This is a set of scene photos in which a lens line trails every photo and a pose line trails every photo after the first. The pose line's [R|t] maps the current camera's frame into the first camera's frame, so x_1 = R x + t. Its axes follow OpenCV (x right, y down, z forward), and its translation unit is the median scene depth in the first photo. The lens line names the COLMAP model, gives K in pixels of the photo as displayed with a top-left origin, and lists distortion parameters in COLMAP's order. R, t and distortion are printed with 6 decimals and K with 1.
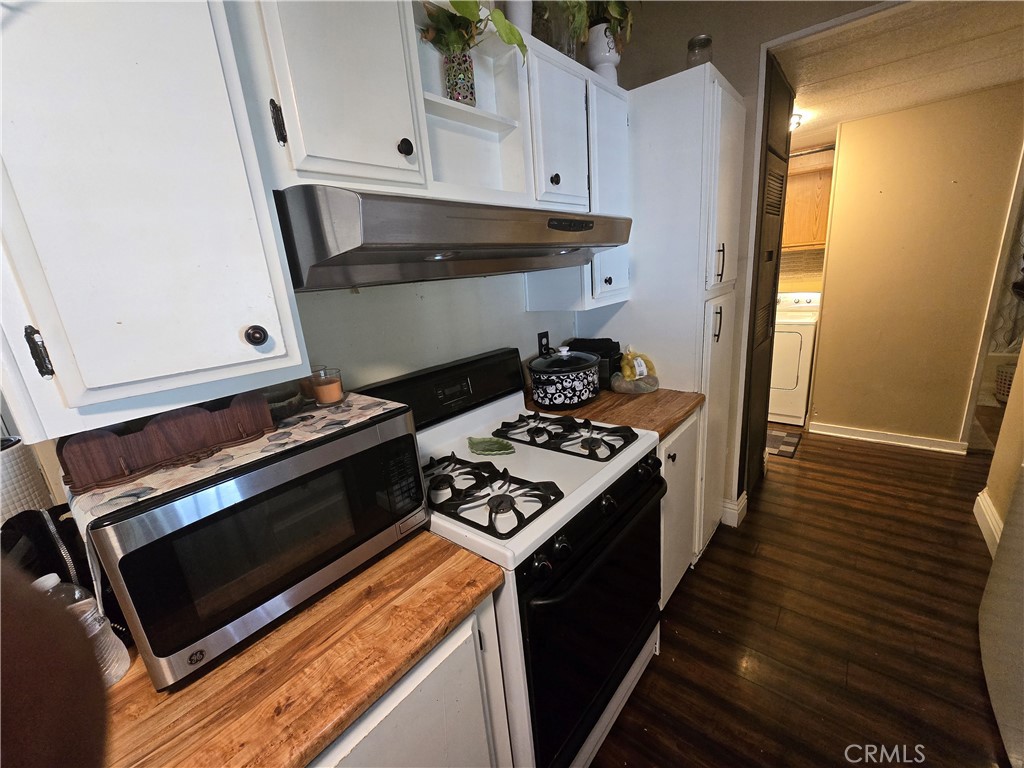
lens RADIAL K [[414.8, 0, 512.7], [0, 414.8, 386.0], [0, 0, 1]] dist [0.001873, -0.000342]
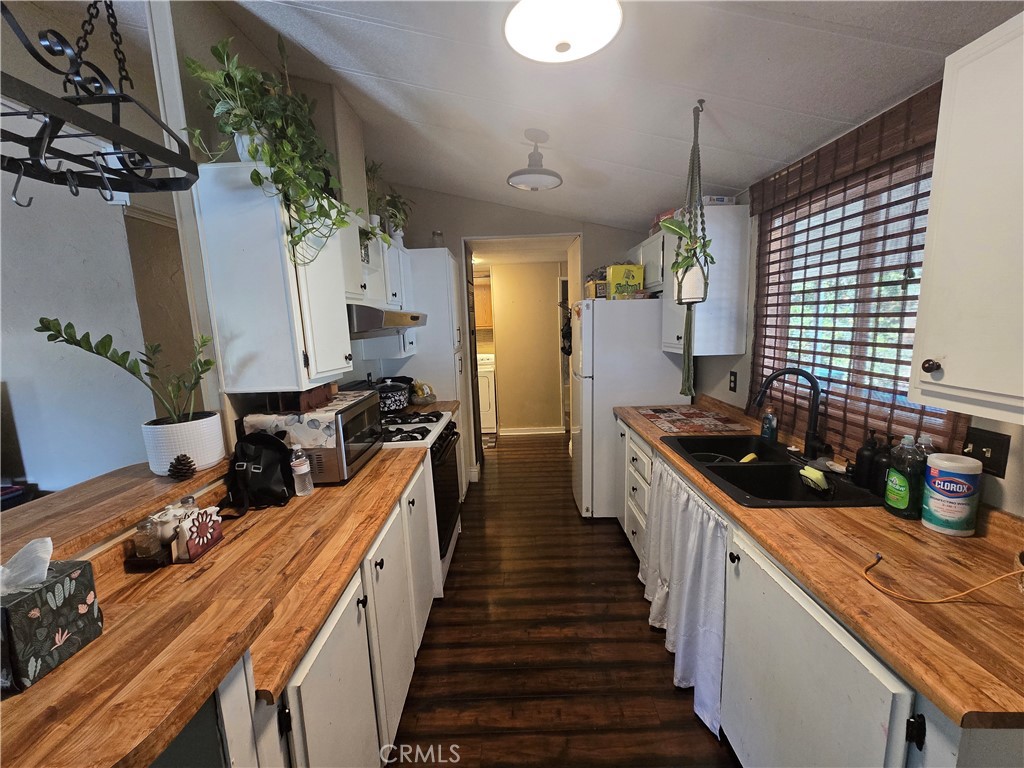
lens RADIAL K [[414.8, 0, 512.7], [0, 414.8, 386.0], [0, 0, 1]] dist [0.001873, -0.000342]
pose [[0.769586, -0.044188, 0.637012, -0.507672], [0.141996, 0.984467, -0.103257, 0.163076], [-0.622555, 0.169918, 0.763907, -0.571461]]
